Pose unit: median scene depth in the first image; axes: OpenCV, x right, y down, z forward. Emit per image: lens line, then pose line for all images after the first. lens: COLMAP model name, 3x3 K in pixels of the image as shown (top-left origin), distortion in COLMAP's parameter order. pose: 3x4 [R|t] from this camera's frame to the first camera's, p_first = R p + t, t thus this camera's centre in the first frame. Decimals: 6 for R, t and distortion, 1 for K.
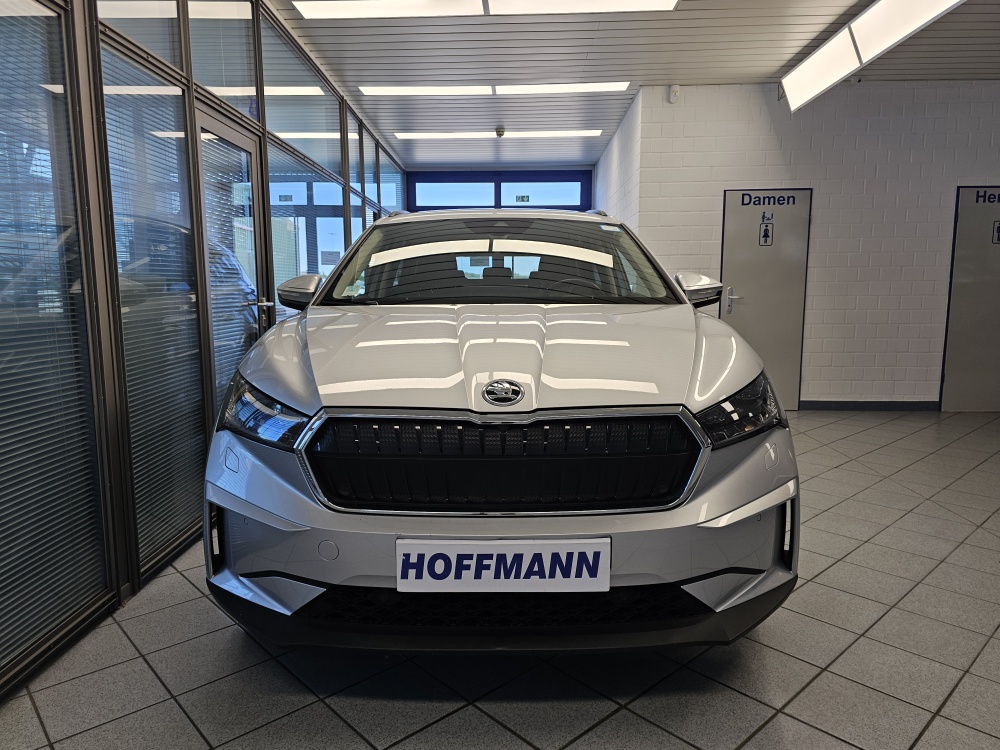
lens RADIAL K [[690.1, 0, 503.3], [0, 690.1, 377.6], [0, 0, 1]] dist [0.040155, -0.047316]
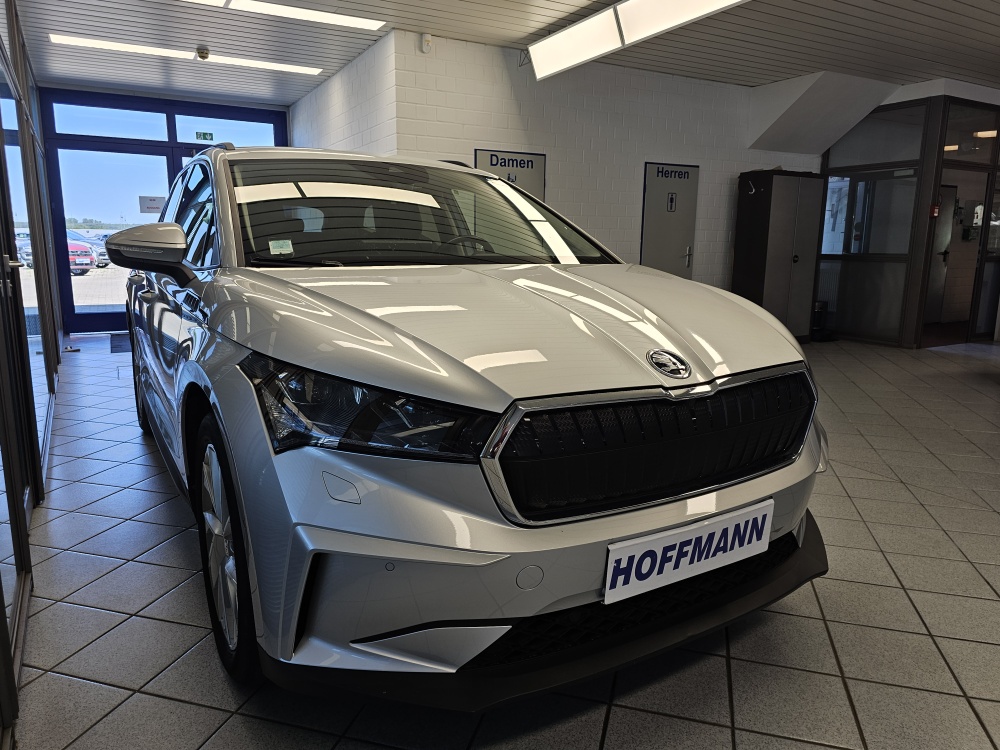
lens RADIAL K [[690.1, 0, 499.4], [0, 690.1, 371.6], [0, 0, 1]] dist [0.040155, -0.047316]
pose [[0.845855, -0.086205, 0.526402, -0.607722], [0.057008, 0.995812, 0.071473, -0.042838], [-0.530359, -0.030447, 0.847227, 0.306859]]
